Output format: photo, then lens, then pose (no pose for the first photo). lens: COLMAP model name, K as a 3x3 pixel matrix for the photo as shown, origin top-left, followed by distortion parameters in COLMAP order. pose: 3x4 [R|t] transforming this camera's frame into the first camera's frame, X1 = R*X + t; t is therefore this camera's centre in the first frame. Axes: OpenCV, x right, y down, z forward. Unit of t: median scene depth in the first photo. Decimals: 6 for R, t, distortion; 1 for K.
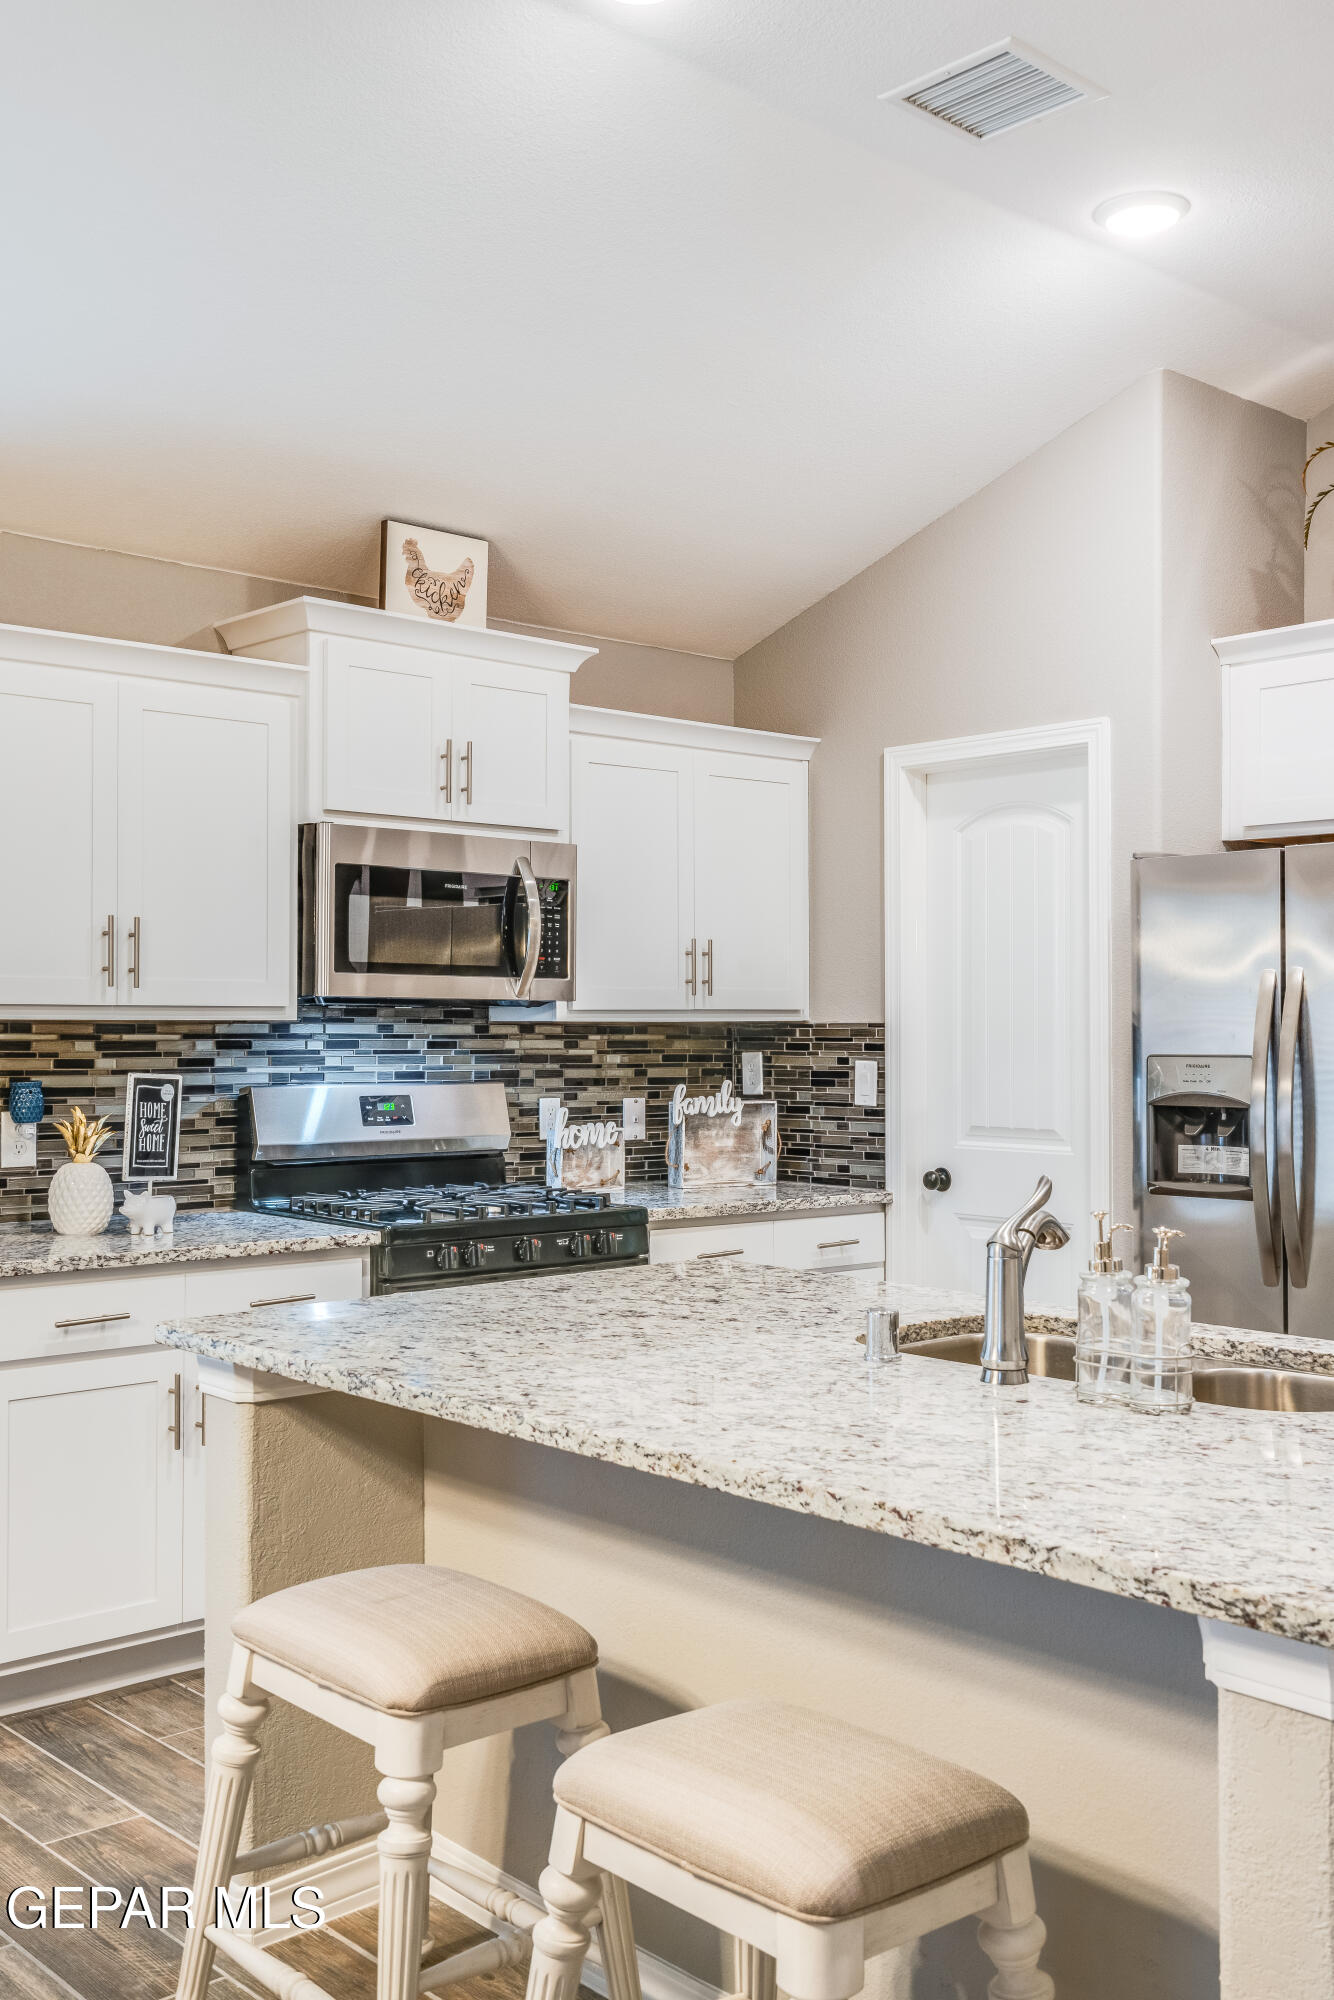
lens RADIAL K [[1983.0, 0, 679.5], [0, 1983.0, 995.8], [0, 0, 1]] dist [0.014714, 0.000000]
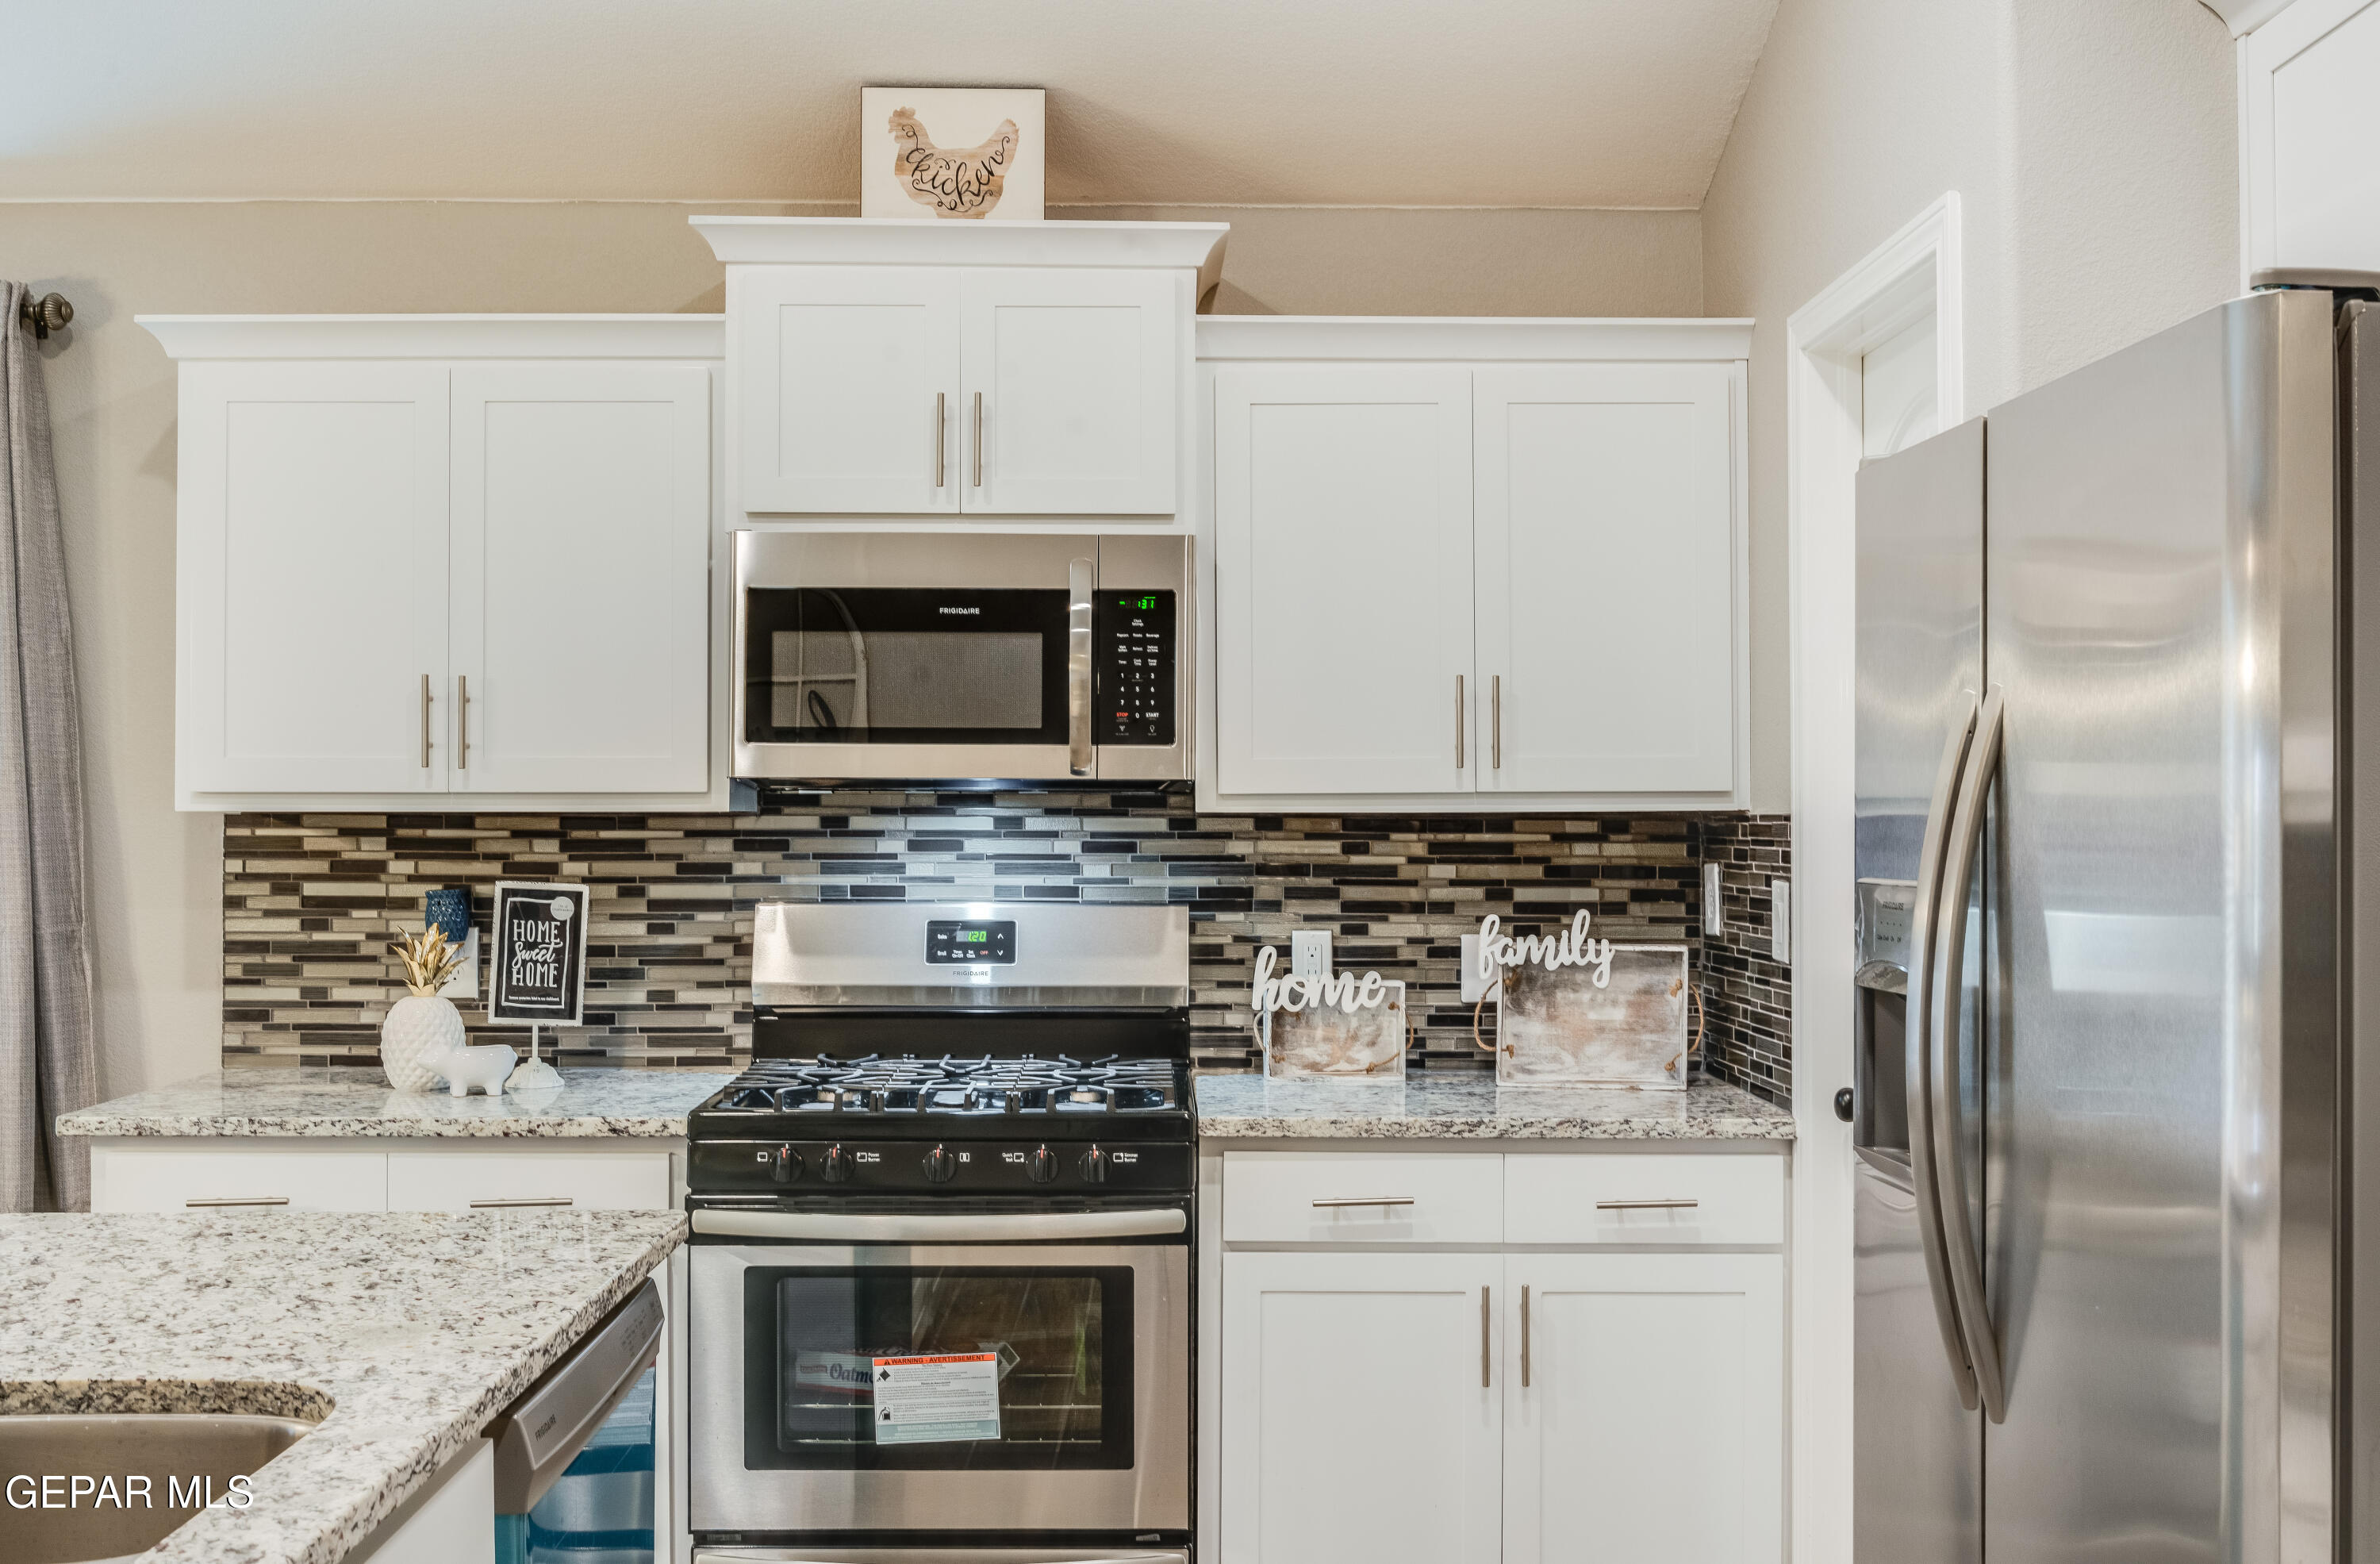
lens RADIAL K [[2390.2, 0, 1167.8], [0, 2390.2, 779.7], [0, 0, 1]] dist [-0.011535, 0.000000]
pose [[0.749971, -0.010509, -0.661387, 0.484660], [0.010260, 0.999938, -0.004255, 0.006095], [0.661391, -0.003595, 0.750033, 0.450569]]
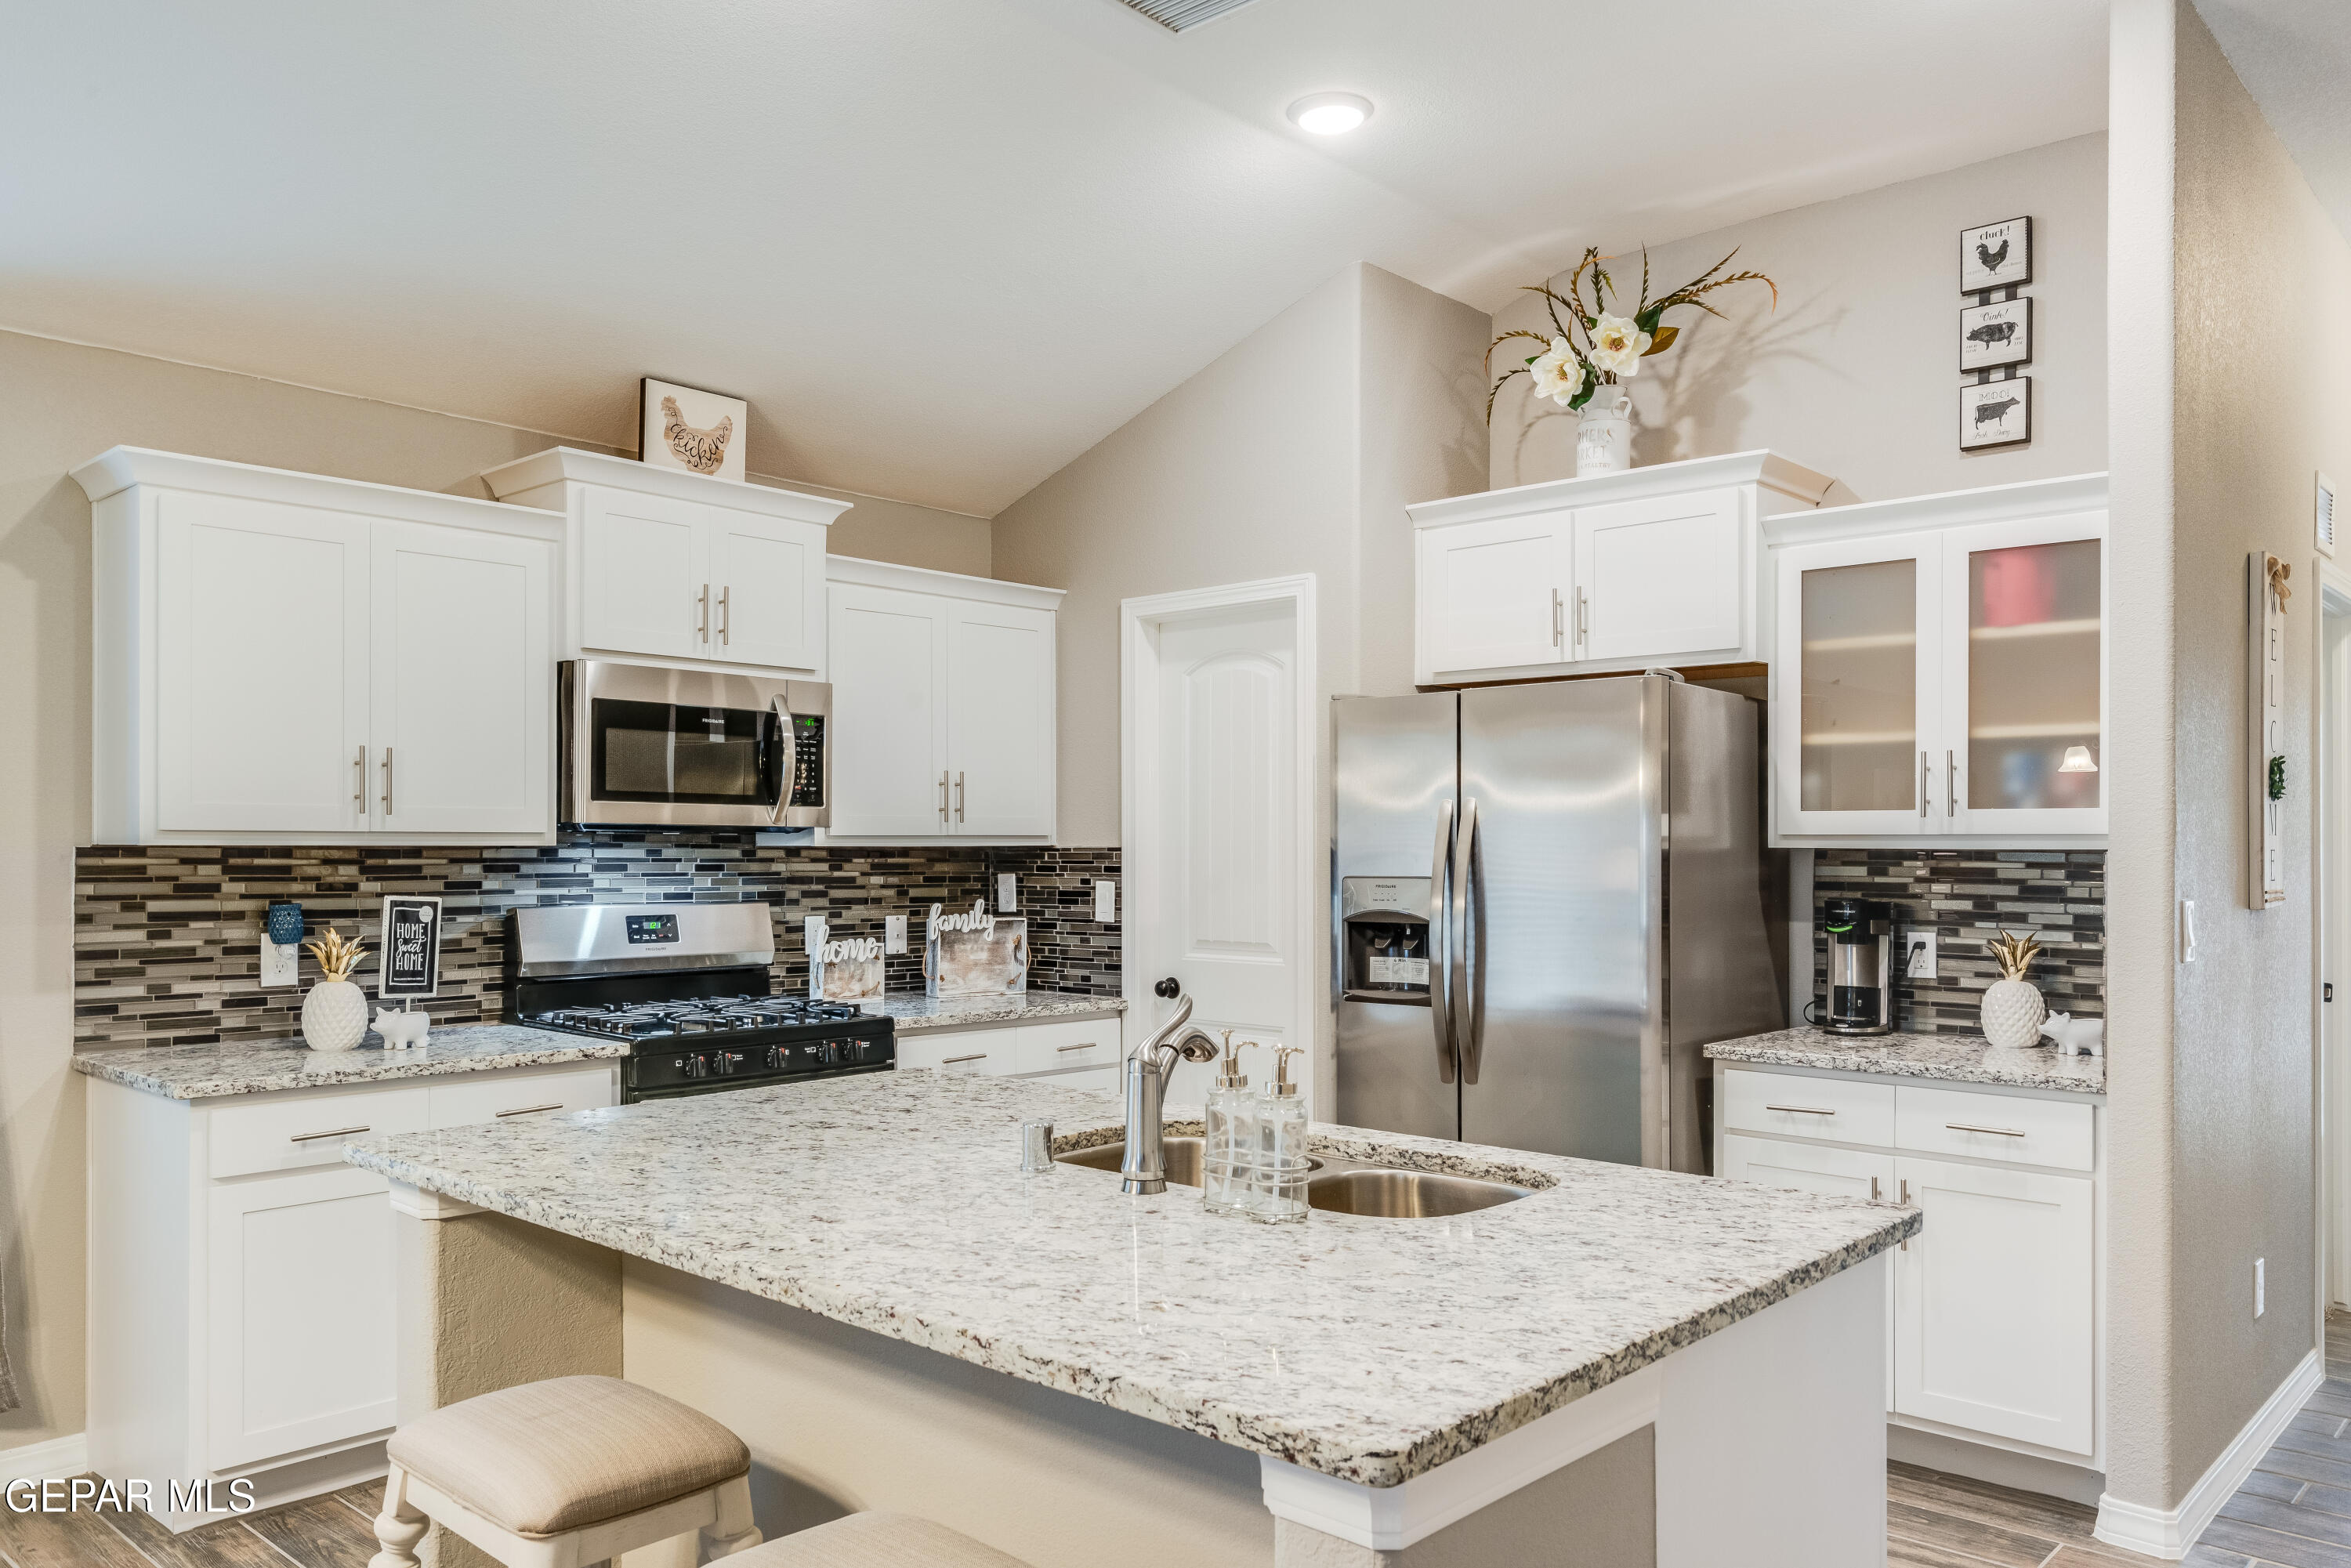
lens RADIAL K [[1704.4, 0, 1173.4], [0, 1704.4, 840.1], [0, 0, 1]] dist [0.010303, 0.005886]
pose [[0.995605, -0.000067, 0.093654, 0.050373], [-0.000877, 0.999949, 0.010033, -0.000037], [-0.093650, -0.010071, 0.995554, 0.054702]]
